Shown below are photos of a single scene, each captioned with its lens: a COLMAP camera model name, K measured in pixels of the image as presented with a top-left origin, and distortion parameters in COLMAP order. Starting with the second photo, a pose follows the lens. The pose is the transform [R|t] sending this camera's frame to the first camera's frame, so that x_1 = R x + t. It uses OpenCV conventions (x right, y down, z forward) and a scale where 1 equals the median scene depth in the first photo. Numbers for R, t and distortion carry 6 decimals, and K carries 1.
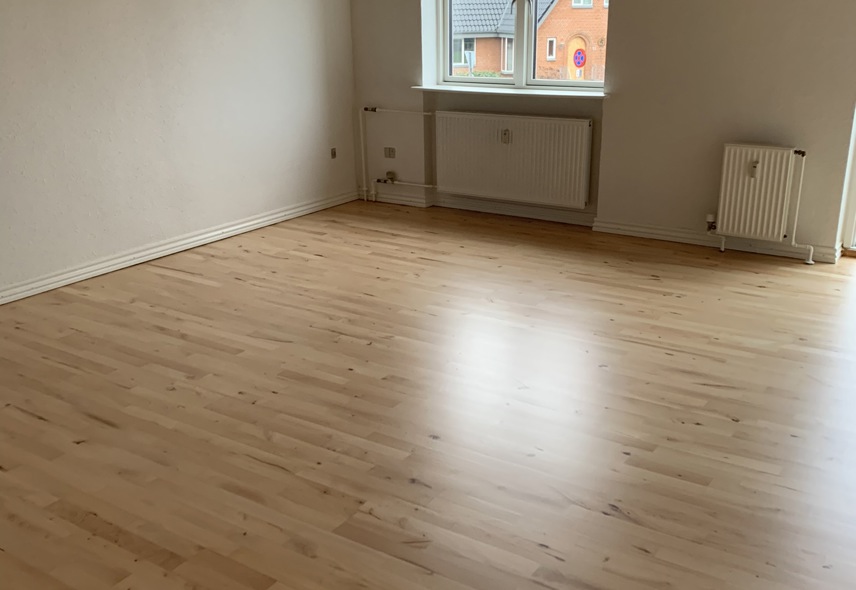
lens RADIAL K [[840.8, 0, 428.0], [0, 840.8, 295.0], [0, 0, 1]] dist [-0.003064, -0.003528]
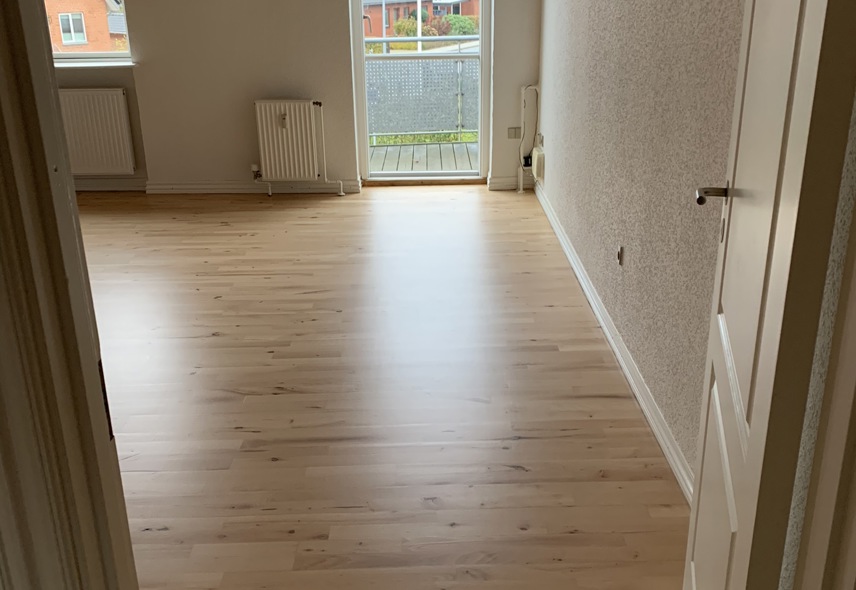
lens RADIAL K [[853.7, 0, 428.0], [0, 853.7, 295.0], [0, 0, 1]] dist [0.164797, -0.622600]
pose [[0.820816, -0.191117, 0.538271, -0.136072], [0.179045, 0.980957, 0.075268, 0.032819], [-0.542406, 0.034594, 0.839404, -0.100271]]
